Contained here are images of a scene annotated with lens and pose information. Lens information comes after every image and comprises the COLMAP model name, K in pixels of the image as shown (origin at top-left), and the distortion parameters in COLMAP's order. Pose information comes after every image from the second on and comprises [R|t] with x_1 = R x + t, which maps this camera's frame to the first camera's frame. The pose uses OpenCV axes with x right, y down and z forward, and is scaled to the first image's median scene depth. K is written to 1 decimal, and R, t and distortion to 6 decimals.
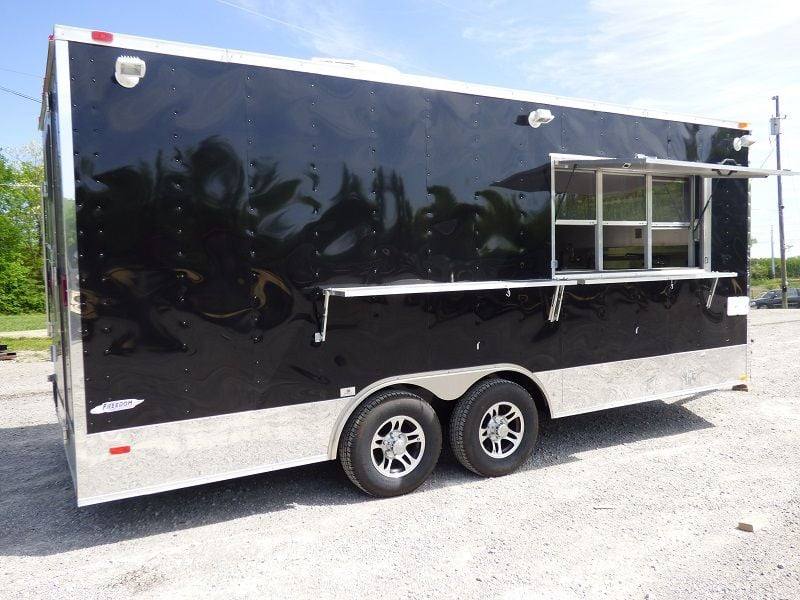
lens RADIAL K [[657.7, 0, 400.0], [0, 657.7, 300.0], [0, 0, 1]] dist [-0.014065, 0.008268]
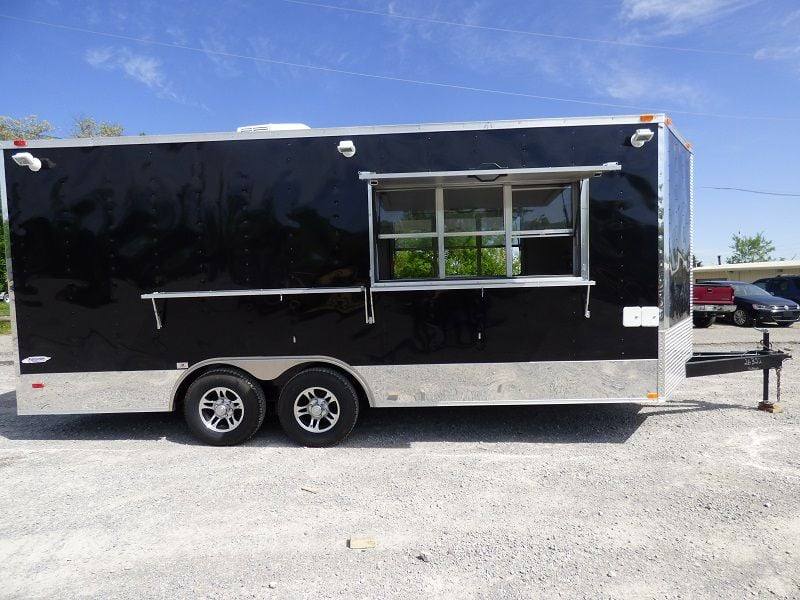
lens RADIAL K [[475.1, 0, 401.4], [0, 475.1, 300.1], [0, 0, 1]] dist [-0.004515, -0.000234]
pose [[0.850107, 0.028260, -0.525852, 0.785766], [-0.019609, 0.999565, 0.022017, -0.030294], [0.526245, -0.008406, 0.850291, 0.350800]]
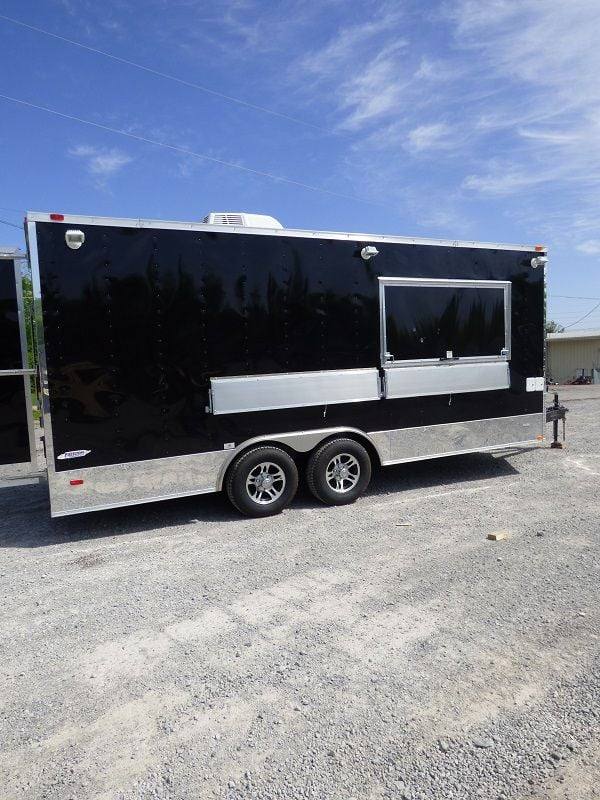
lens RADIAL K [[540.4, 0, 300.0], [0, 540.4, 400.0], [0, 0, 1]] dist [-0.016452, -0.008258]
pose [[0.997613, -0.005844, -0.068811, 0.150778], [0.008844, 0.999020, 0.043372, -0.014208], [0.068490, -0.043877, 0.996686, -0.182491]]
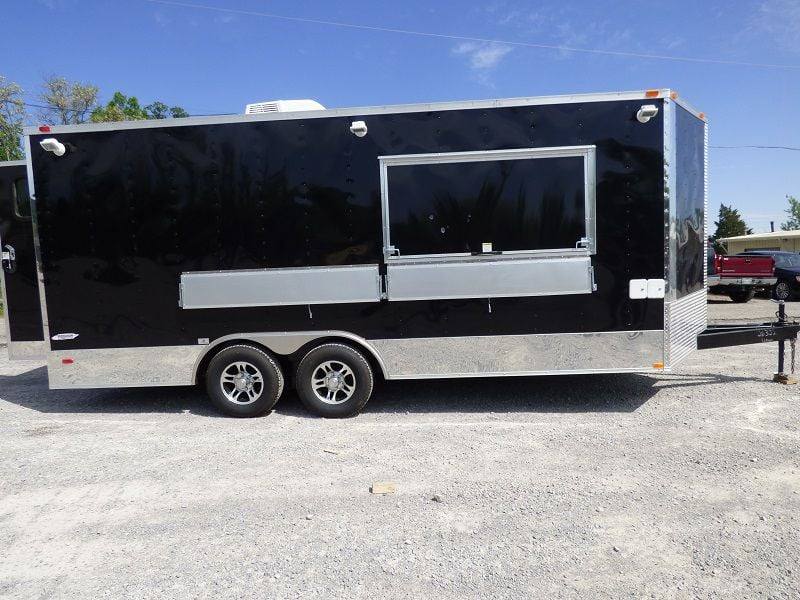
lens RADIAL K [[544.3, 0, 398.7], [0, 544.3, 296.1], [0, 0, 1]] dist [-0.019452, -0.000158]
pose [[0.839040, 0.037284, -0.542791, 0.867420], [-0.006982, 0.998305, 0.057780, -0.031440], [0.544026, -0.044690, 0.837878, 0.206497]]
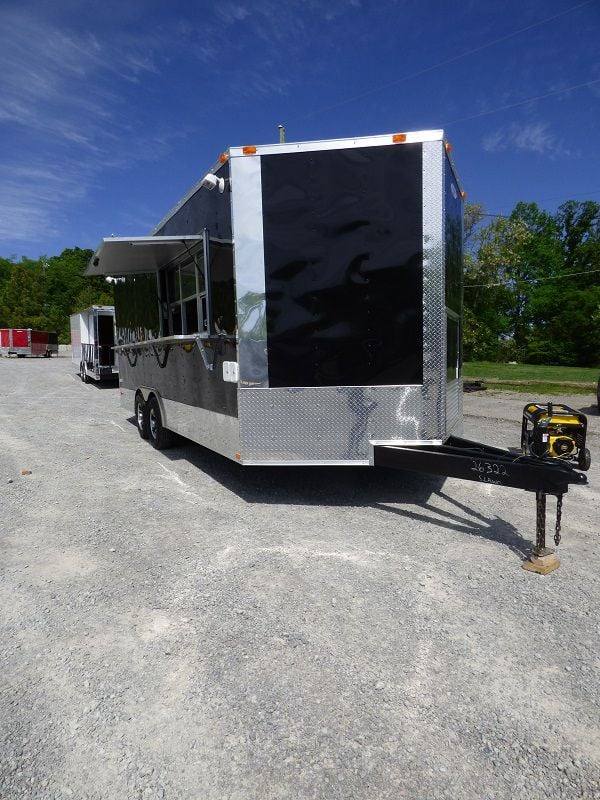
lens RADIAL K [[475.1, 0, 300.0], [0, 475.1, 400.0], [0, 0, 1]] dist [-0.004515, -0.000234]
pose [[-0.007112, 0.111625, -0.993725, 1.564237], [-0.025339, 0.993411, 0.111771, -0.036173], [0.999654, 0.025975, -0.004237, 1.490442]]
